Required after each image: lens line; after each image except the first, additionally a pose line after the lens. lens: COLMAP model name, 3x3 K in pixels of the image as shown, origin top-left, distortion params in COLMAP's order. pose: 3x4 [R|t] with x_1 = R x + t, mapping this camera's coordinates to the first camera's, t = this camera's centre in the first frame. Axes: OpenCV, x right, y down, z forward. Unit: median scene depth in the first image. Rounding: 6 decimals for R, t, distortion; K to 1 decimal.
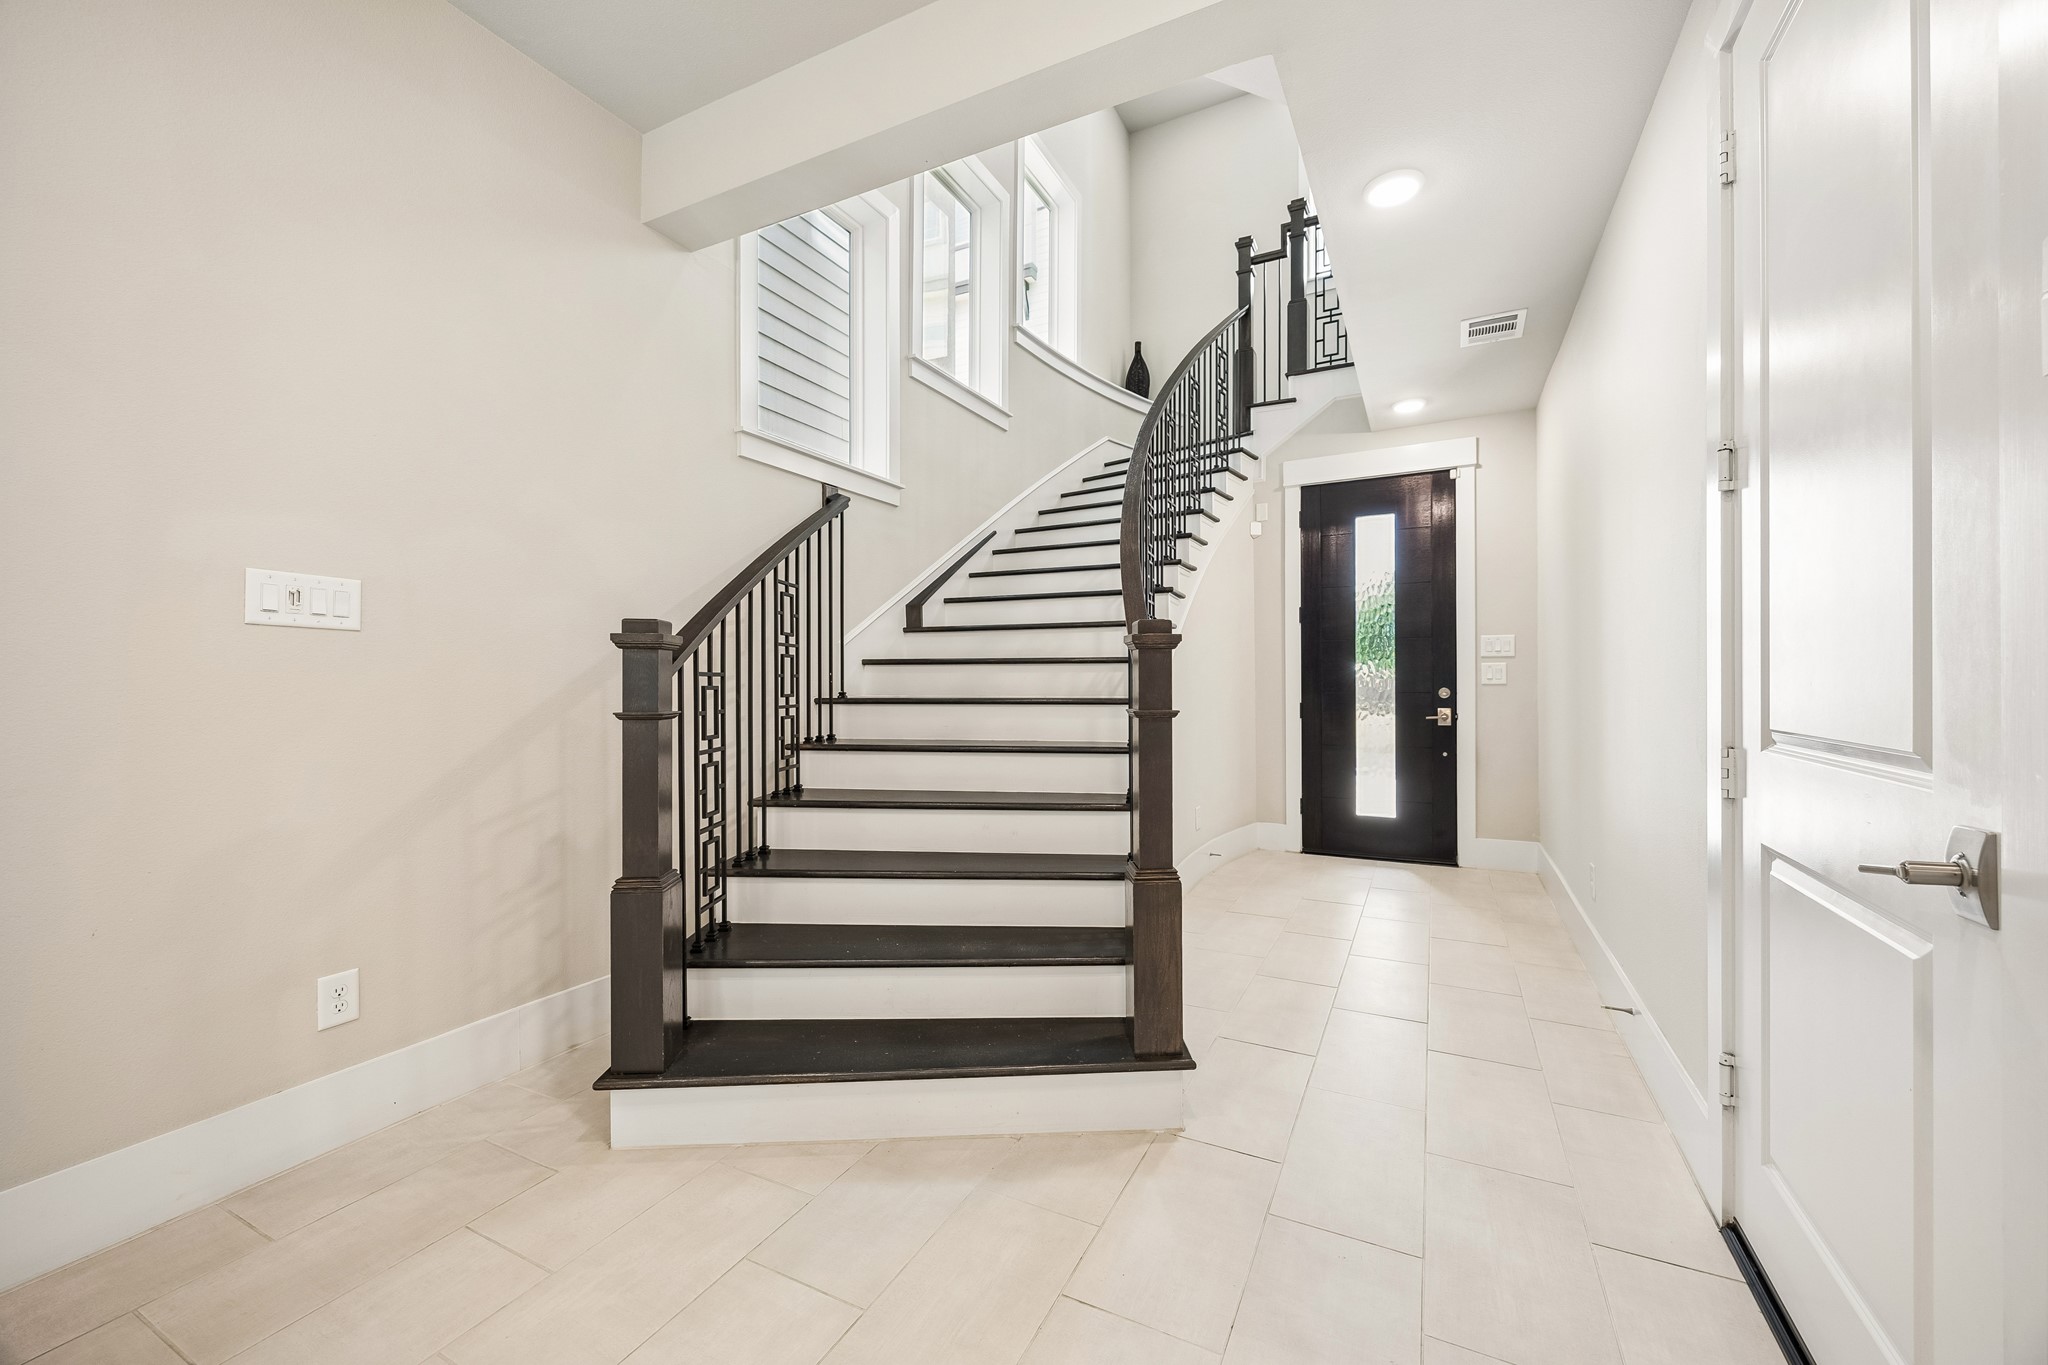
lens RADIAL K [[805.0, 0, 1009.7], [0, 805.0, 679.3], [0, 0, 1]] dist [0.009247, 0.000138]
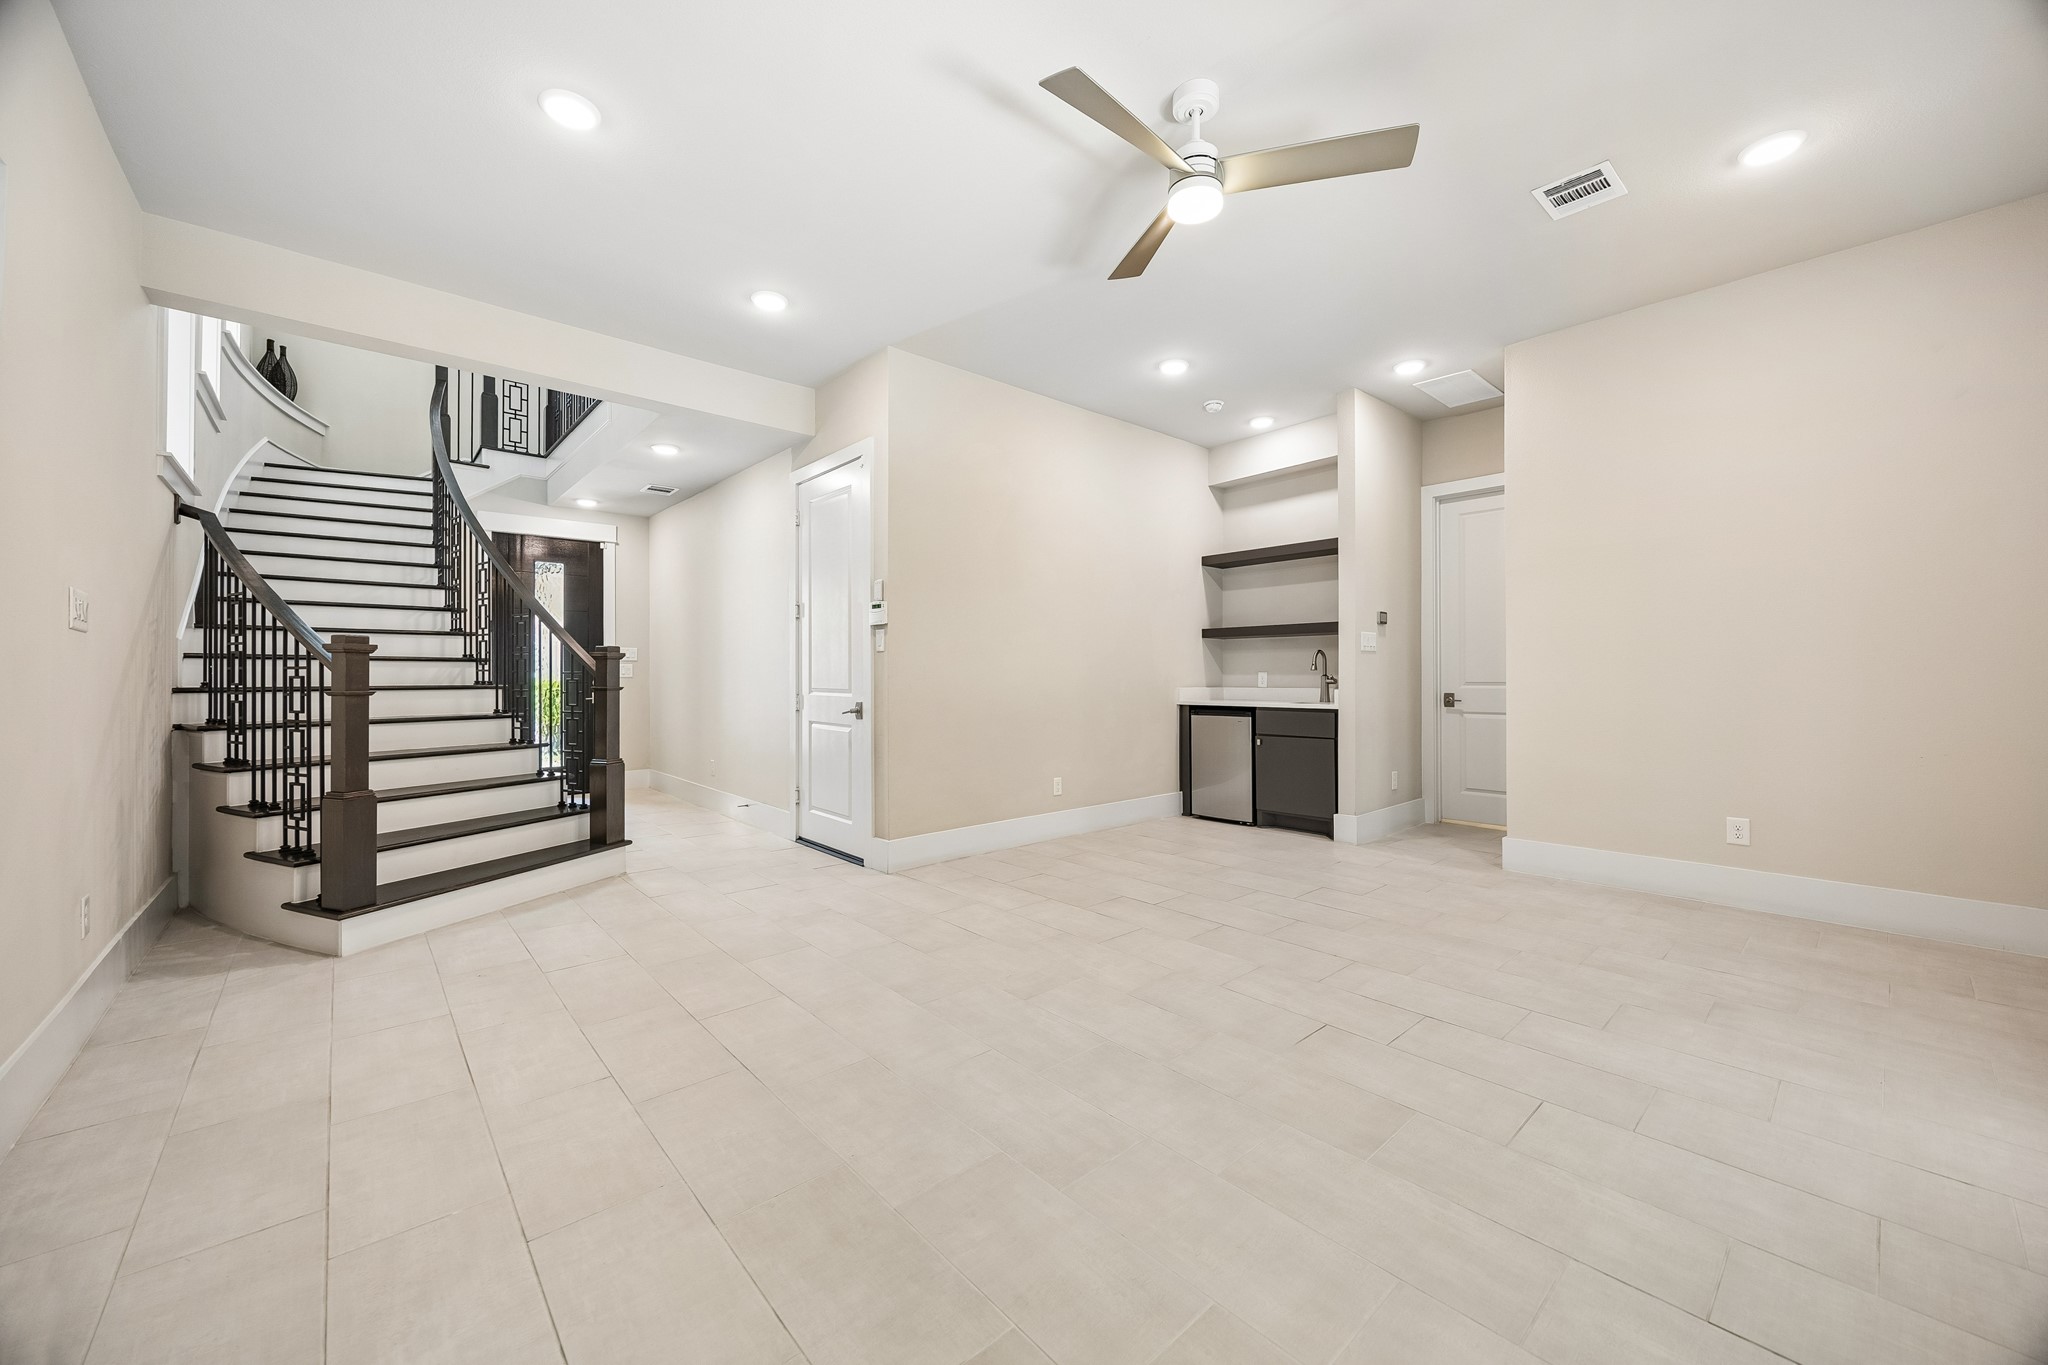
lens RADIAL K [[805.0, 0, 1028.7], [0, 805.0, 660.3], [0, 0, 1]] dist [0.009247, 0.000138]
pose [[0.362075, 0.018377, 0.931968, -0.932856], [-0.003996, 0.999827, -0.018163, -0.000126], [-0.932140, 0.002852, 0.362086, -0.547252]]
